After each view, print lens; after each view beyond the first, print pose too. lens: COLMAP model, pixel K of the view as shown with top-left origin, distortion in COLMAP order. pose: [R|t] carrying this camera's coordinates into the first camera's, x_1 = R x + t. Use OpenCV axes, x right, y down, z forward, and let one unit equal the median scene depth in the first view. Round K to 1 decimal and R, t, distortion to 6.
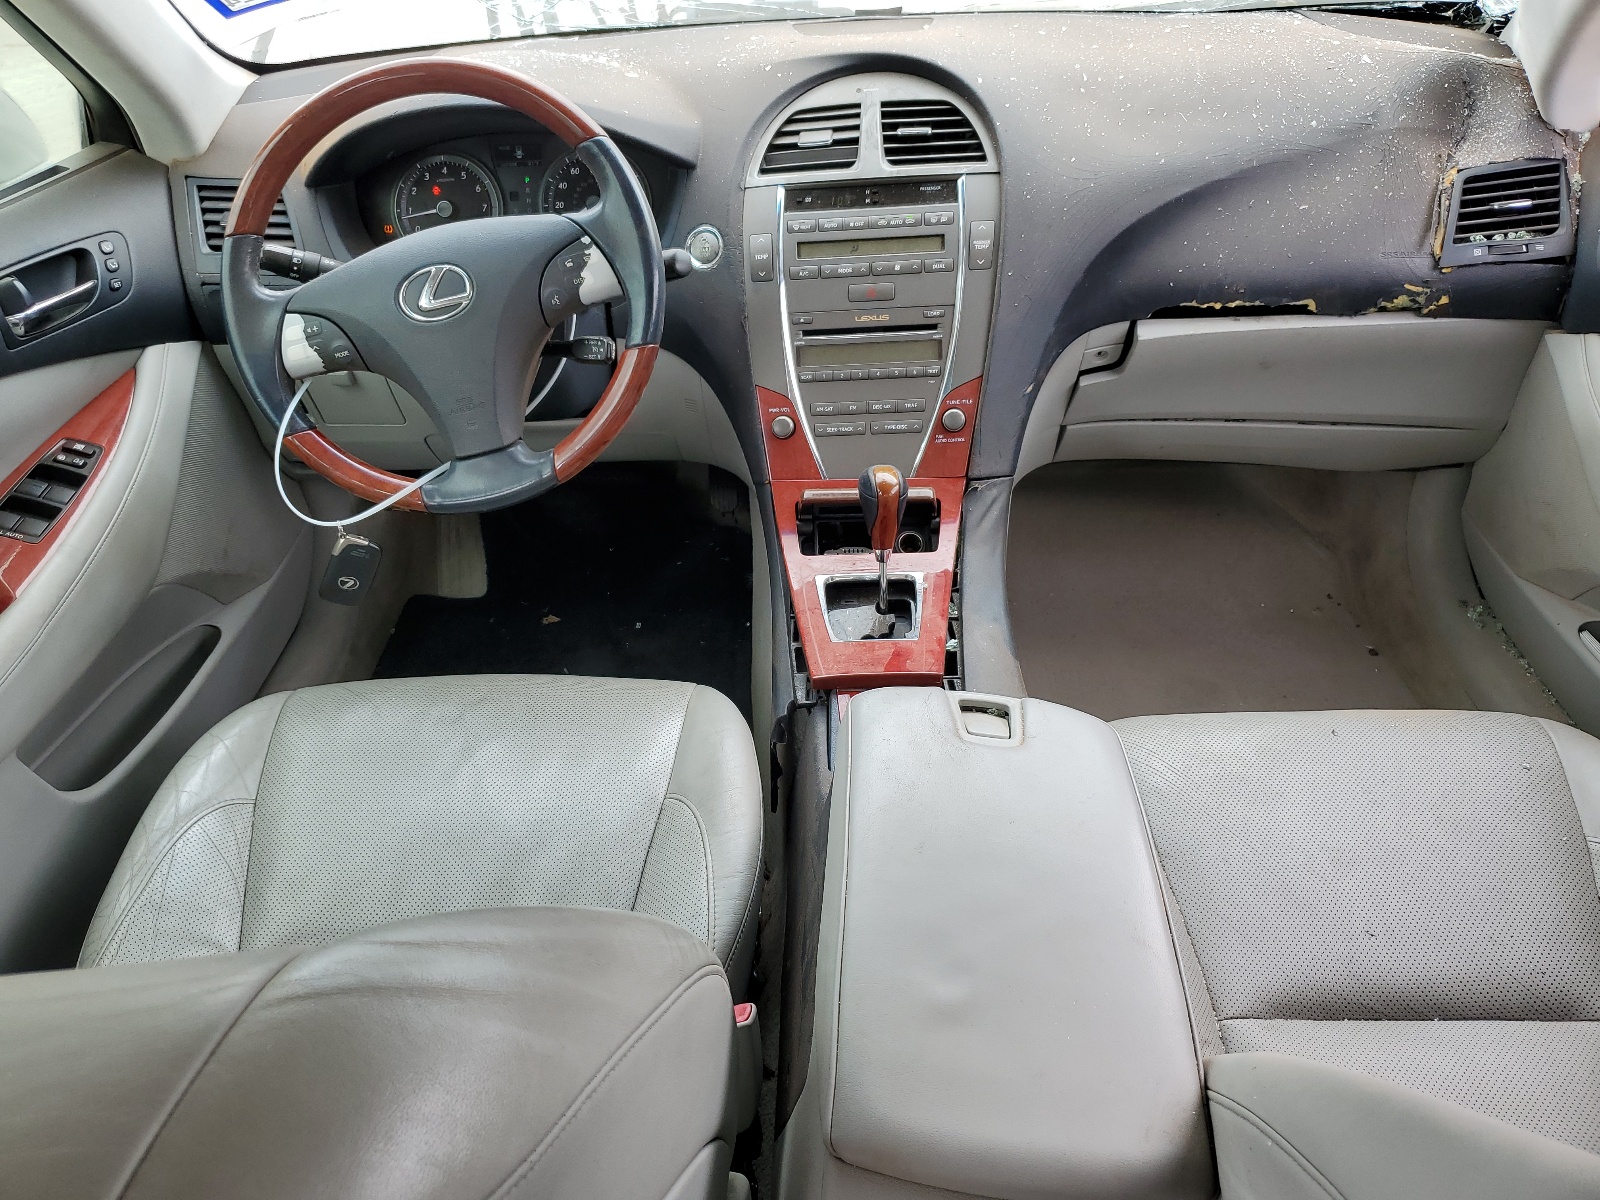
lens RADIAL K [[1213.1, 0, 800.6], [0, 1213.1, 600.2], [0, 0, 1]] dist [0.001622, 0.000270]
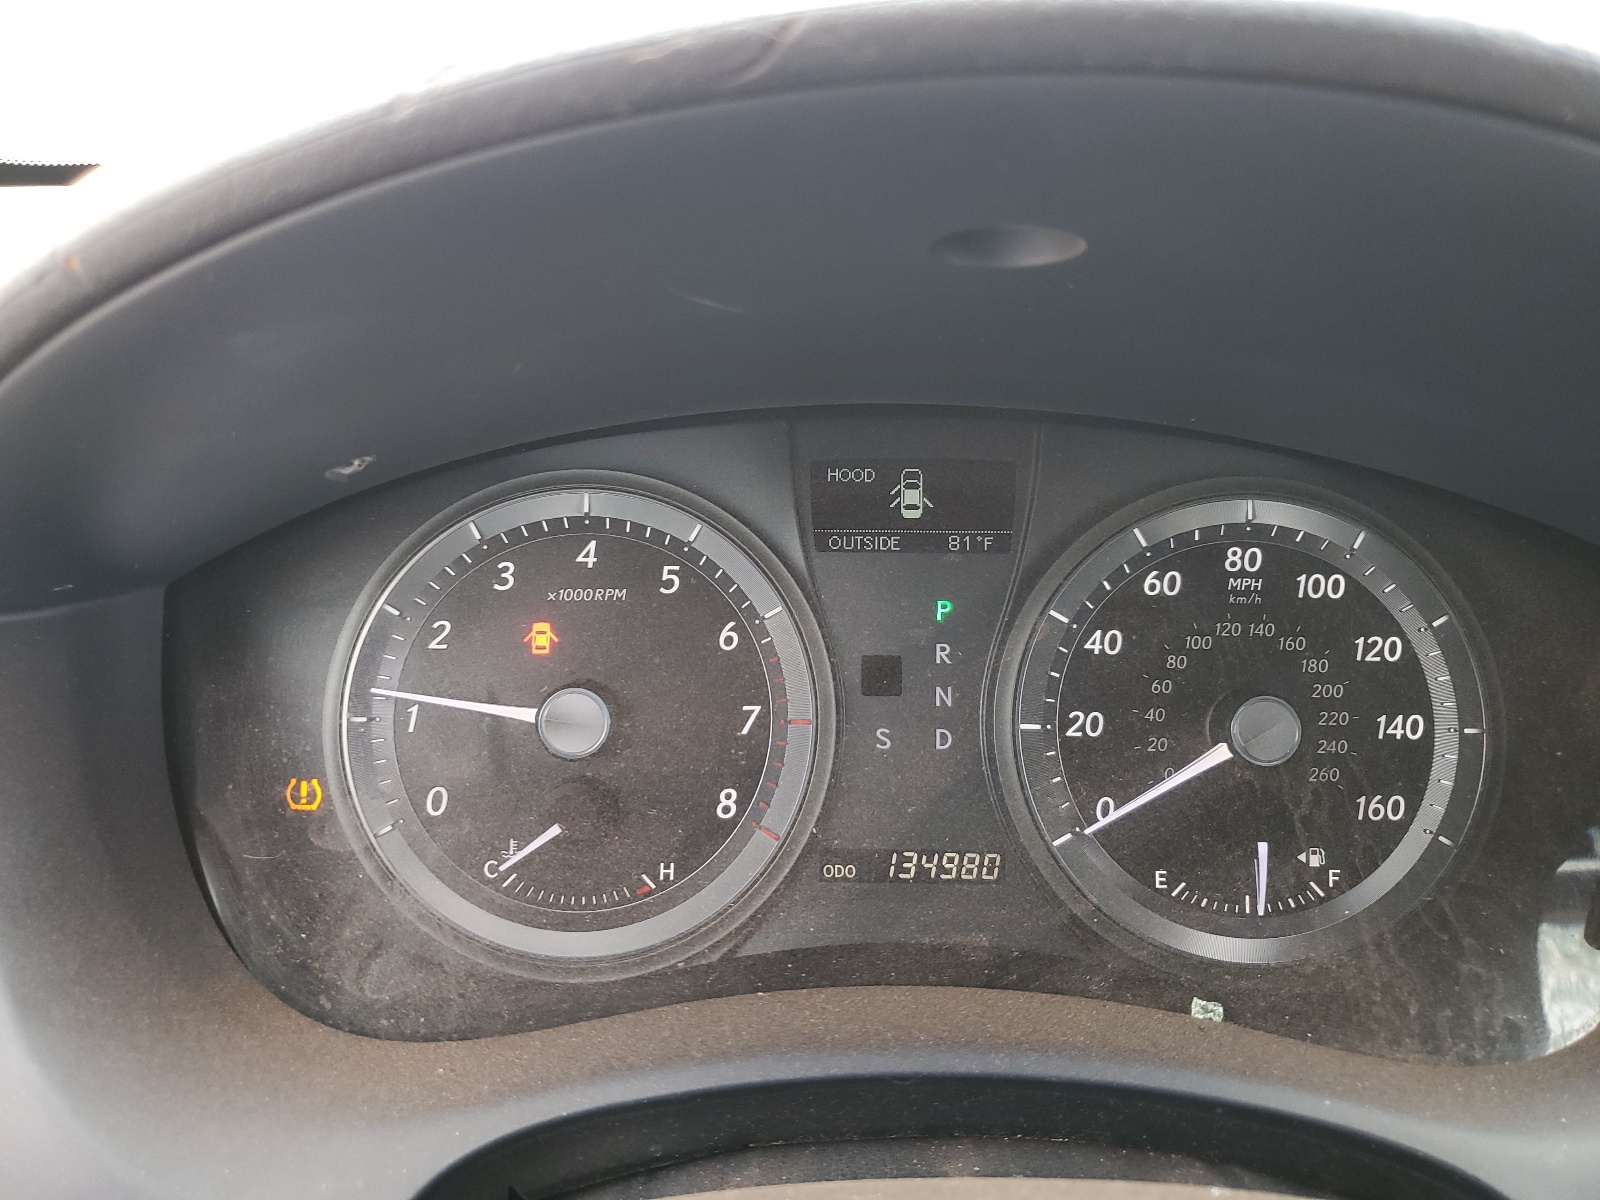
lens RADIAL K [[1213.1, 0, 799.7], [0, 1213.1, 599.1], [0, 0, 1]] dist [0.001622, 0.000270]
pose [[0.998597, 0.045899, 0.026414, -0.258914], [-0.037397, 0.964360, -0.261938, -0.287832], [-0.037496, 0.260583, 0.964723, 0.780904]]
